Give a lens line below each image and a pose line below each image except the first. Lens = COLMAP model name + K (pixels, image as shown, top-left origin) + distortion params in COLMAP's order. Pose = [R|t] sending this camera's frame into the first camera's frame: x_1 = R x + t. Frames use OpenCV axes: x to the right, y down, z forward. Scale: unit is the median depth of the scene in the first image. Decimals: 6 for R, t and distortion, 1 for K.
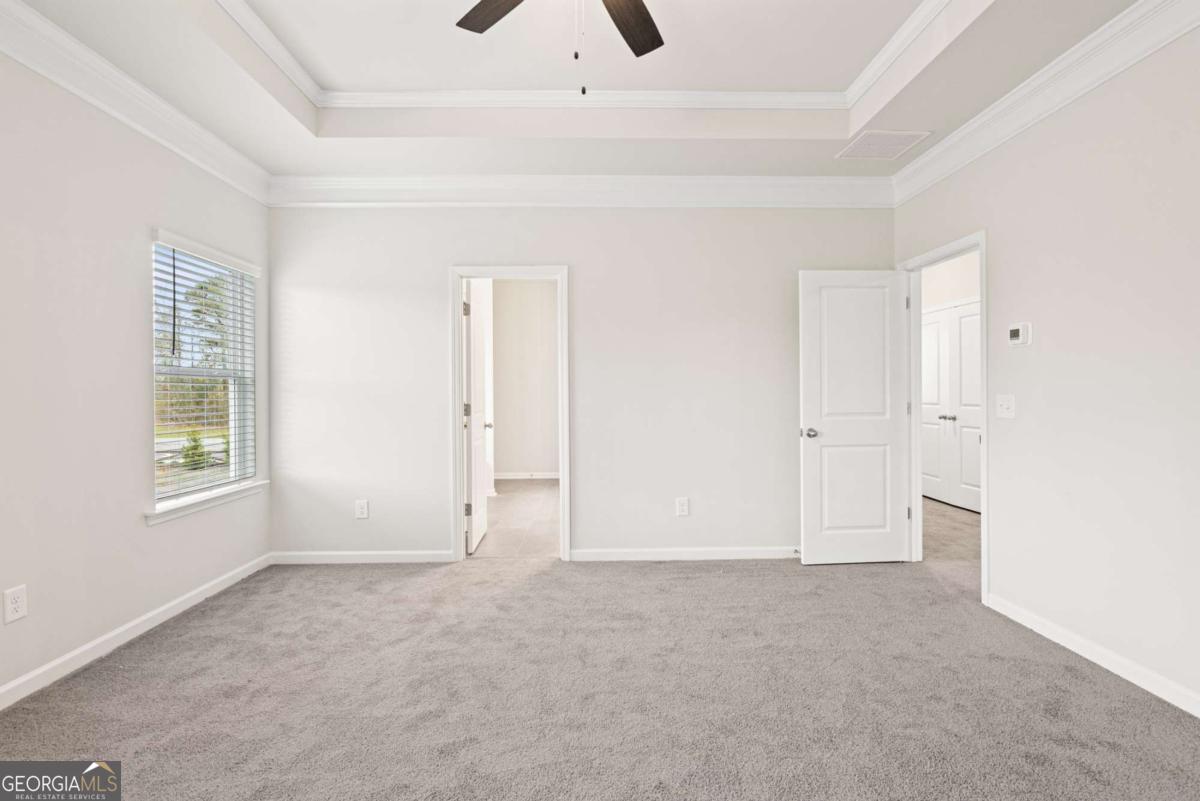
lens RADIAL K [[561.7, 0, 592.0], [0, 561.7, 401.6], [0, 0, 1]] dist [0.000569, 0.001781]
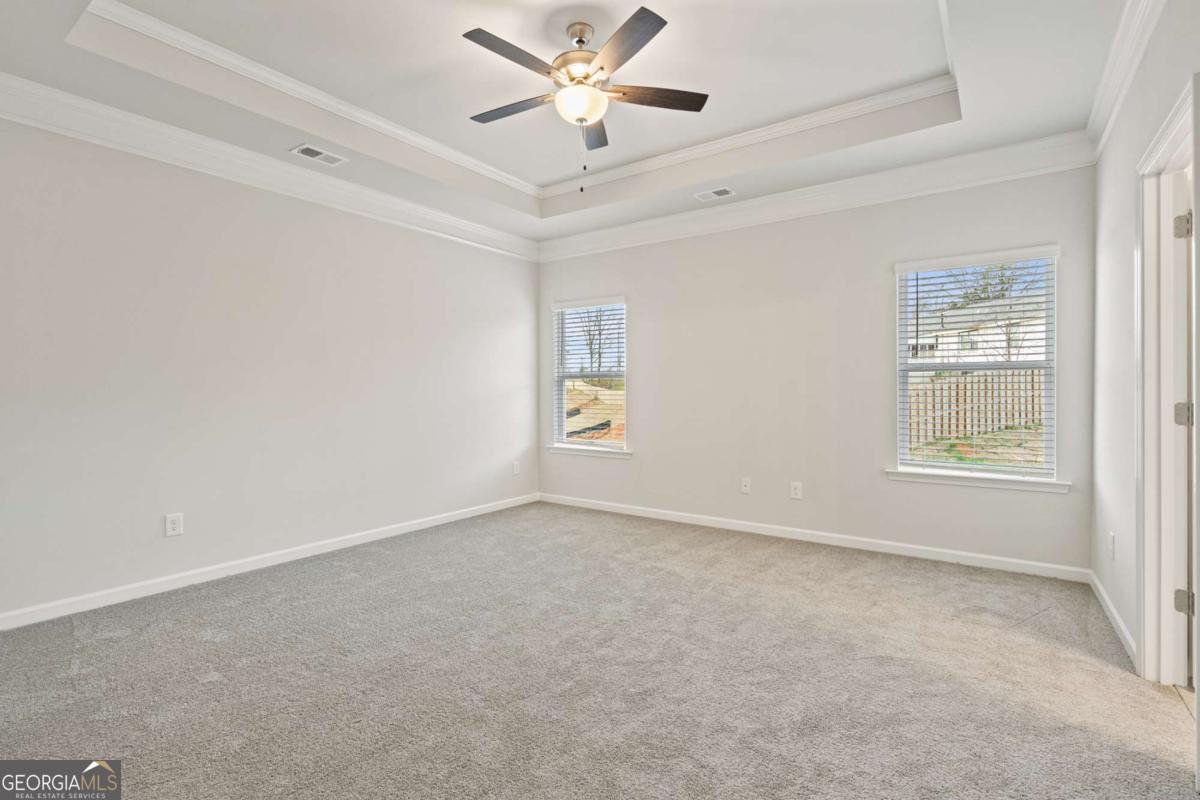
lens RADIAL K [[561.7, 0, 597.9], [0, 561.7, 397.2], [0, 0, 1]] dist [0.000569, 0.001781]
pose [[-0.611155, 0.008056, -0.791470, 0.645309], [-0.009406, 0.999804, 0.017440, -0.002109], [0.791455, 0.018103, -0.610960, 1.076493]]
